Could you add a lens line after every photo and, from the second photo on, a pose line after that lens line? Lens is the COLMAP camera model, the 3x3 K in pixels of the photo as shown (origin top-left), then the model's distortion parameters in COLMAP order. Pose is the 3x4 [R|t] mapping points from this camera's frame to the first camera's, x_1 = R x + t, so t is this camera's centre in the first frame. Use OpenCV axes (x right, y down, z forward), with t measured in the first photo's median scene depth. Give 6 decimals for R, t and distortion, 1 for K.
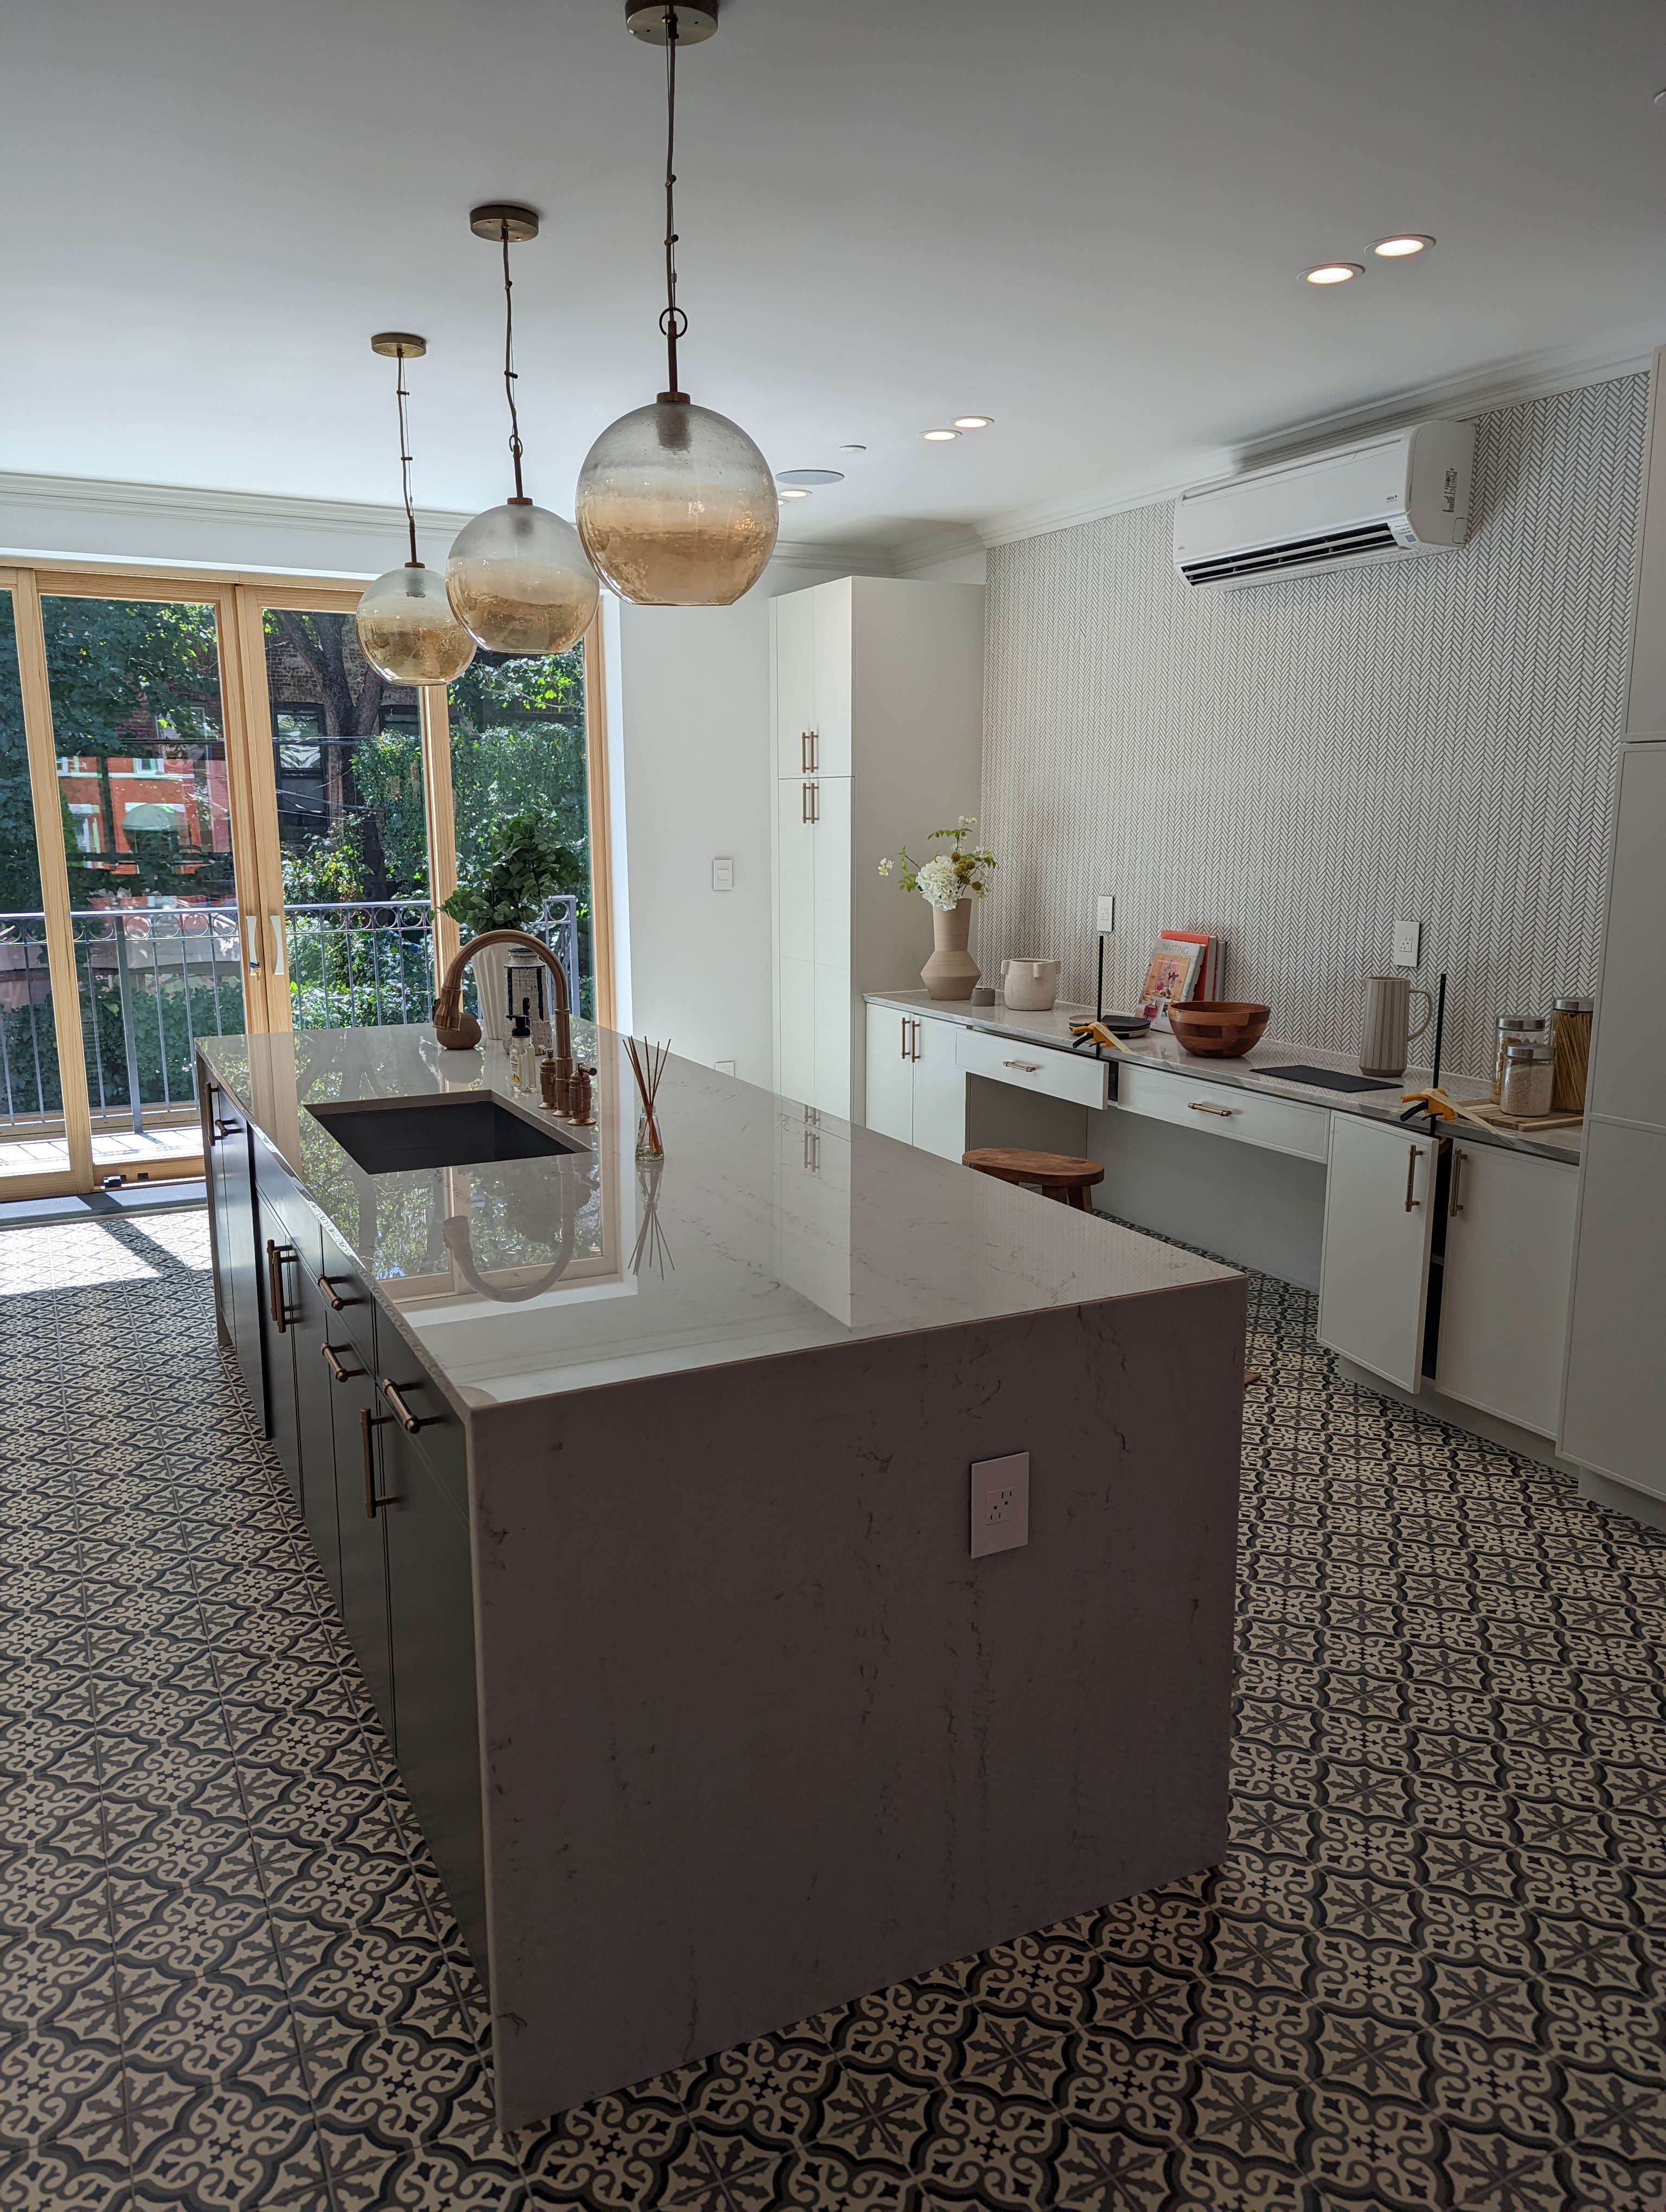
lens RADIAL K [[1537.8, 0, 810.5], [0, 1537.8, 1099.0], [0, 0, 1]] dist [0.052746, -0.036511]
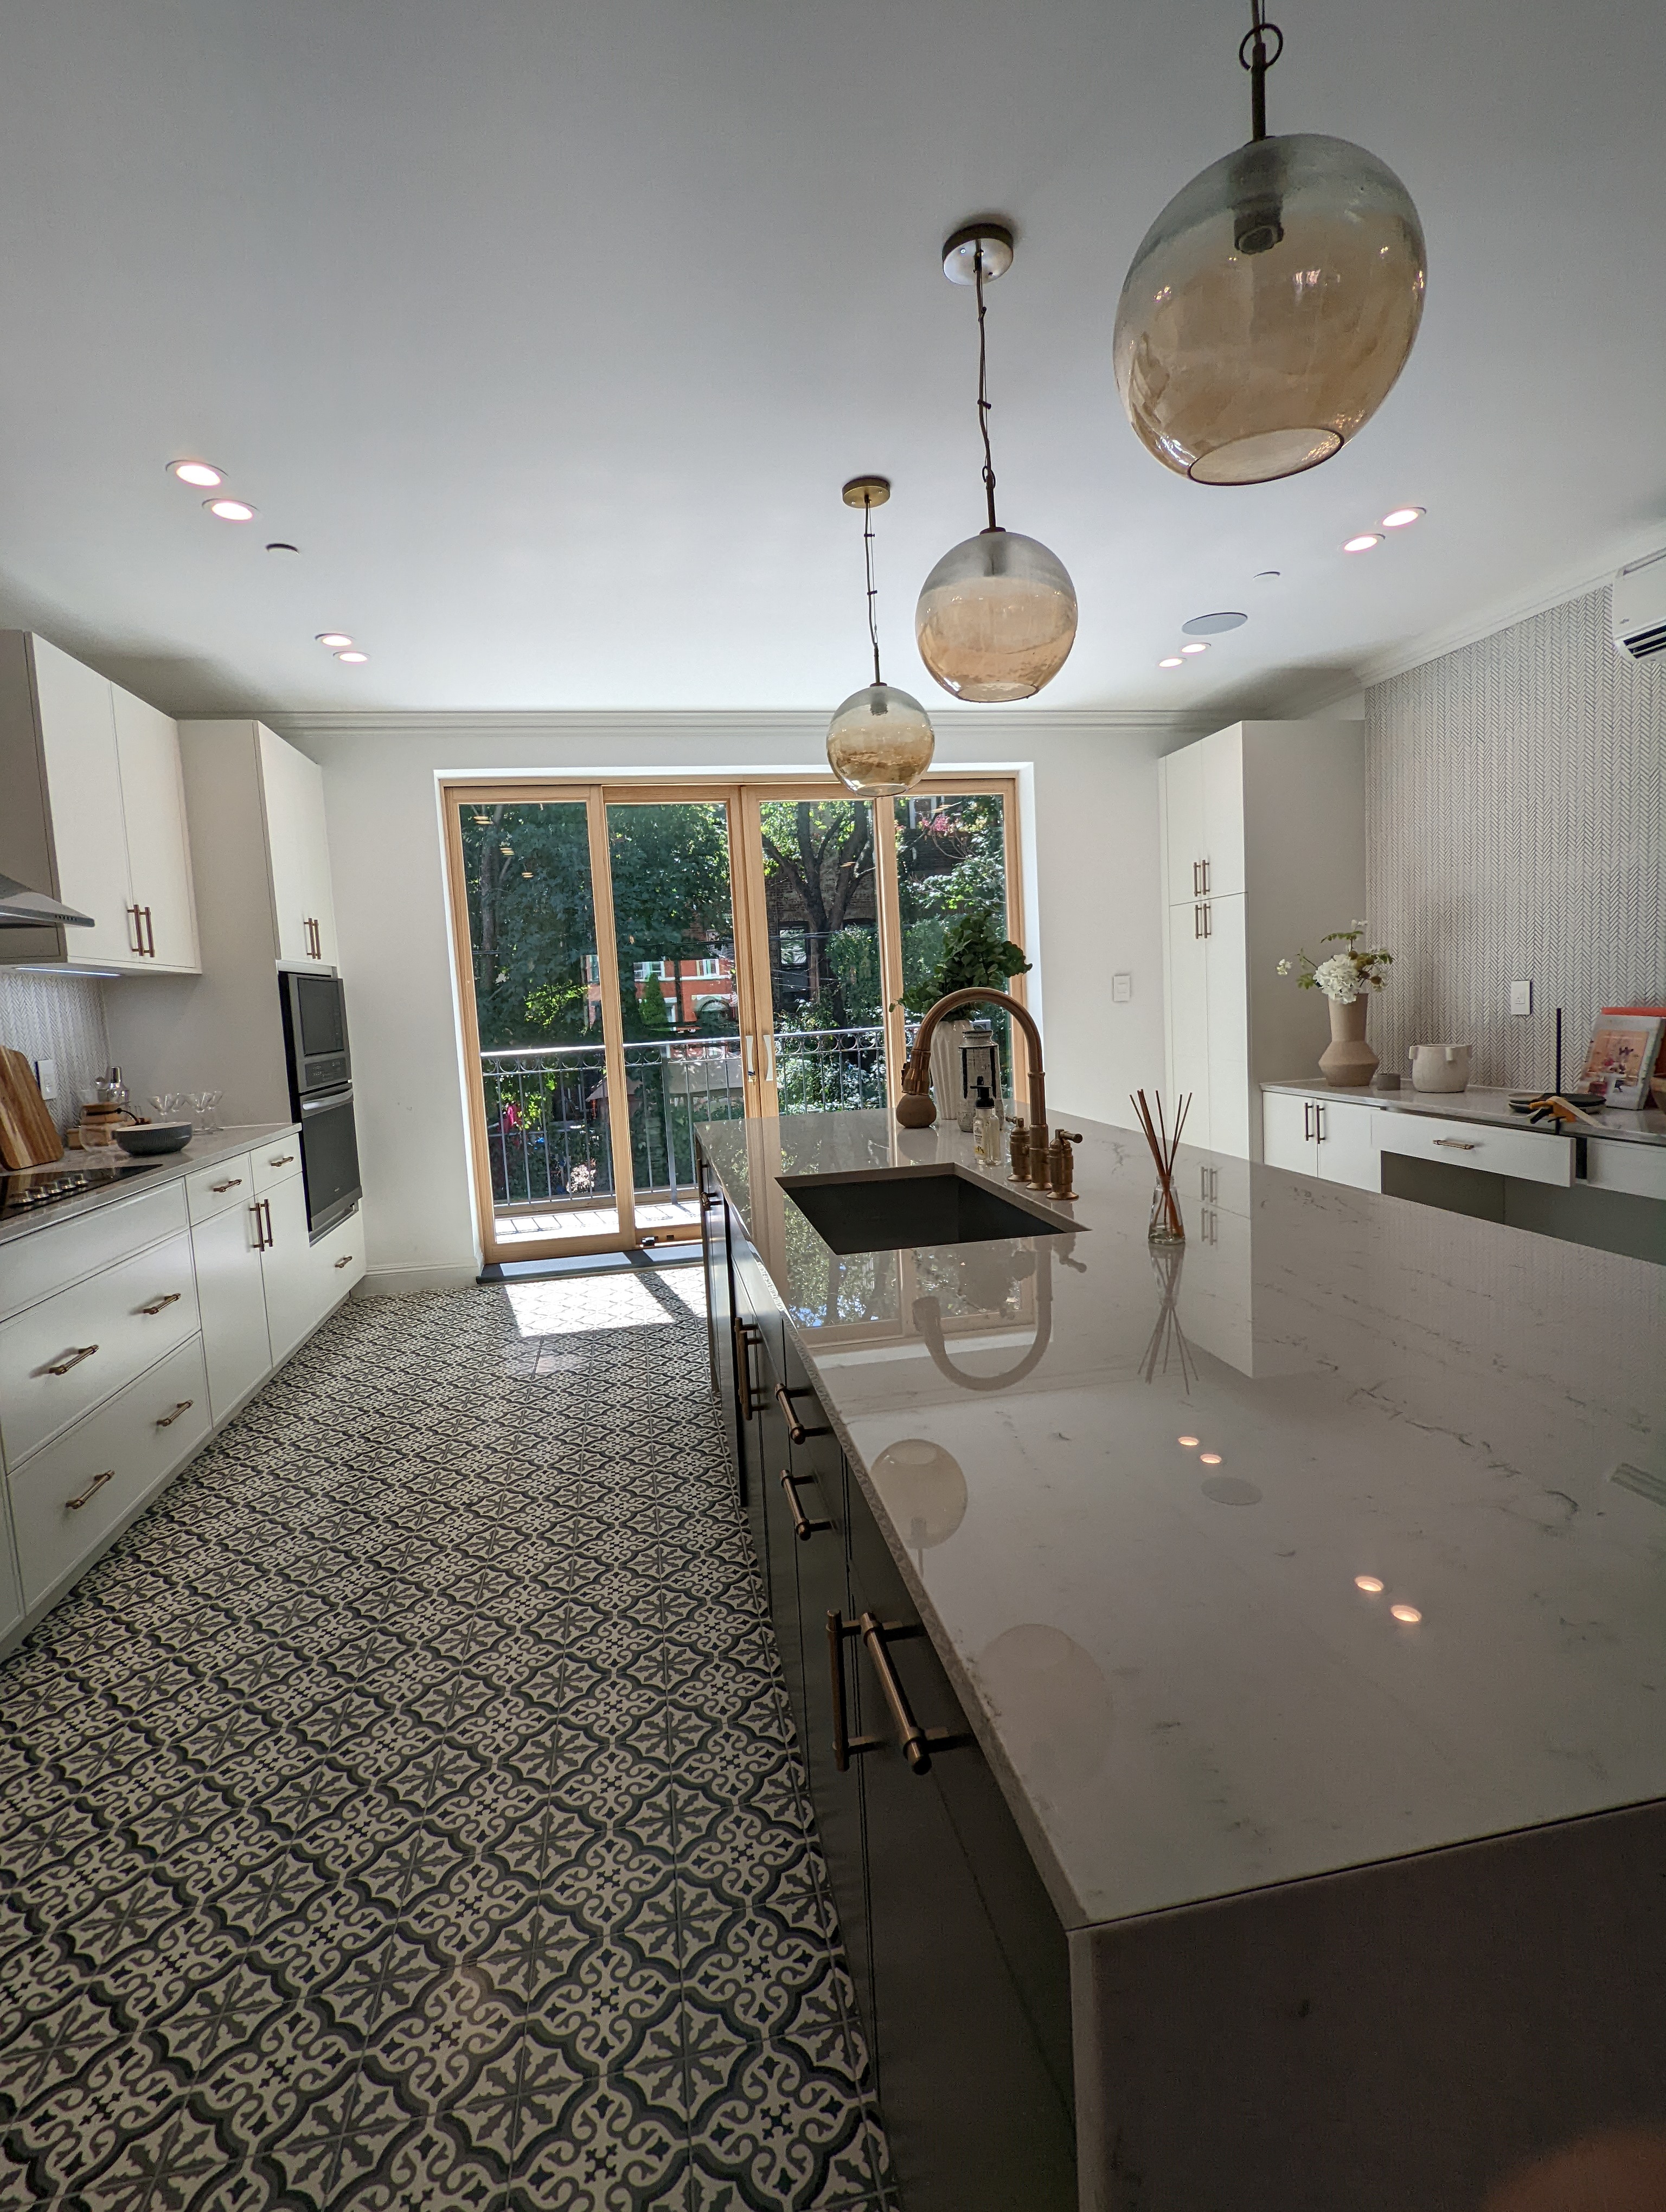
lens RADIAL K [[1043.4, 0, 832.0], [0, 1043.4, 1090.8], [0, 0, 1]] dist [0.000709, -0.001401]
pose [[0.960468, -0.023012, -0.277438, -0.064409], [-0.001617, 0.996100, -0.088219, 0.004759], [0.278386, 0.085180, 0.956685, 0.224068]]
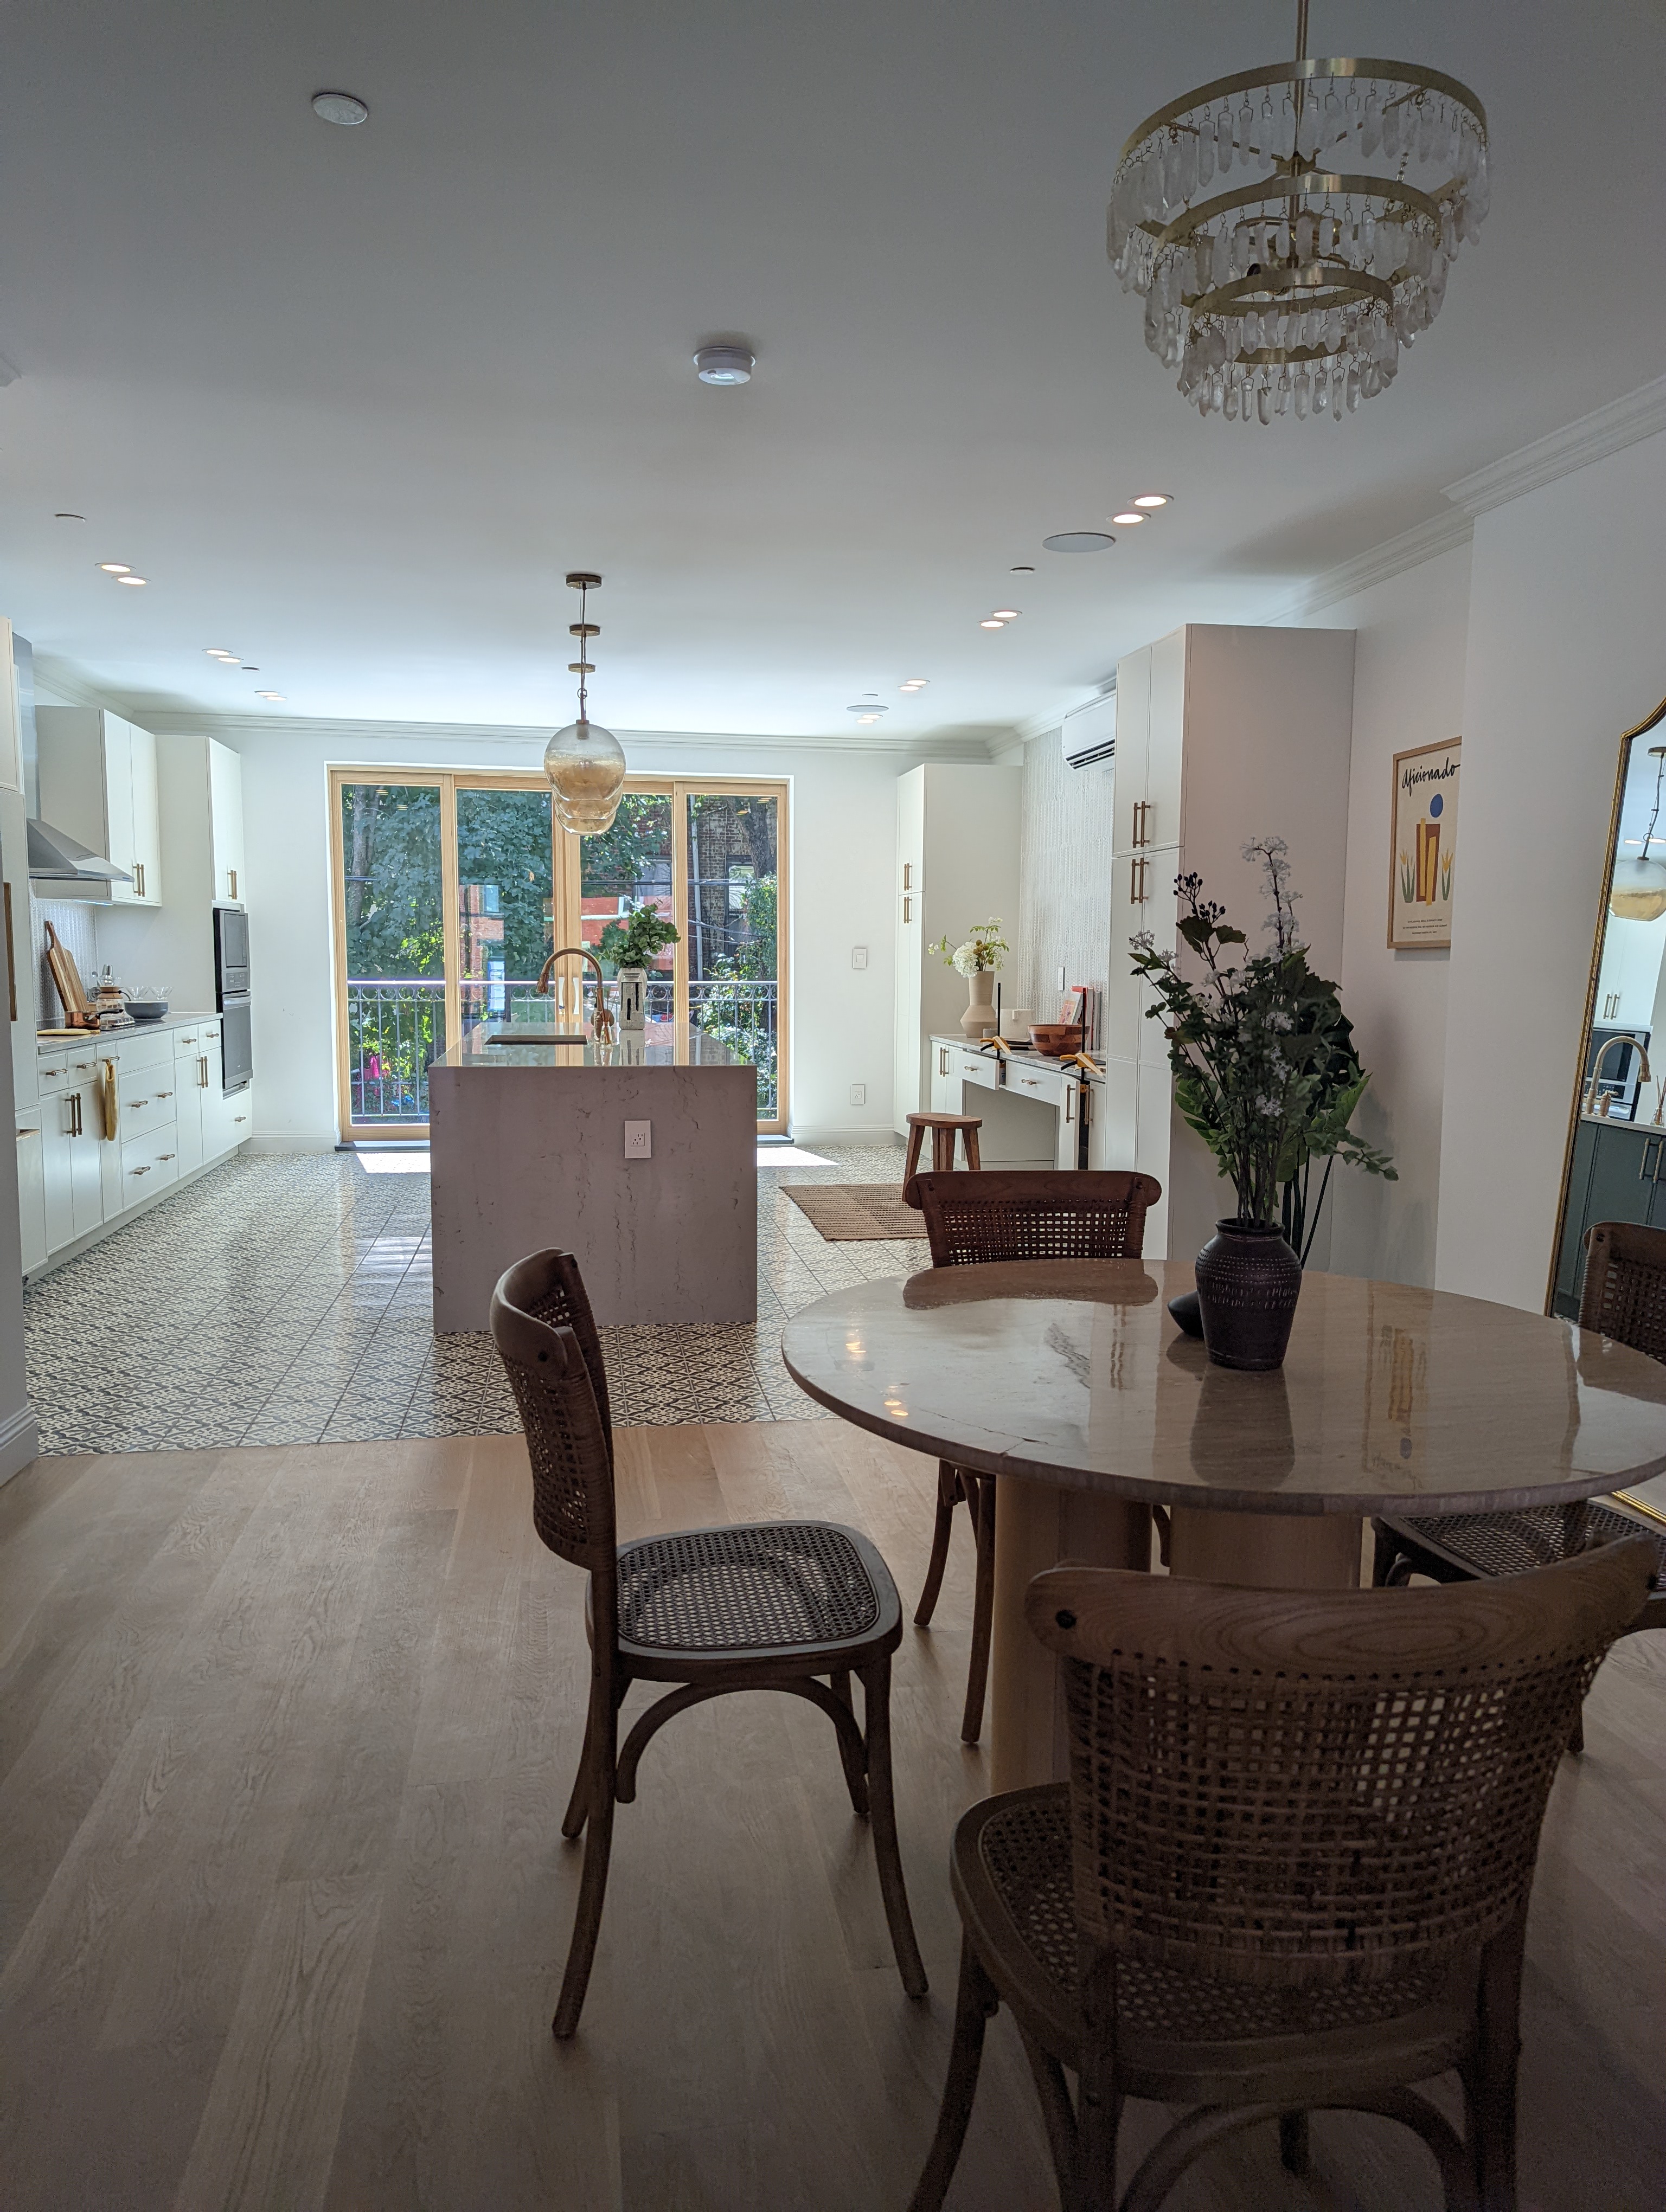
lens RADIAL K [[1537.8, 0, 825.2], [0, 1537.8, 1121.2], [0, 0, 1]] dist [0.052746, -0.036511]
pose [[0.954601, 0.041907, -0.294925, 0.453304], [-0.065617, 0.995319, -0.070957, 0.150922], [0.290570, 0.087088, 0.952882, -0.525662]]
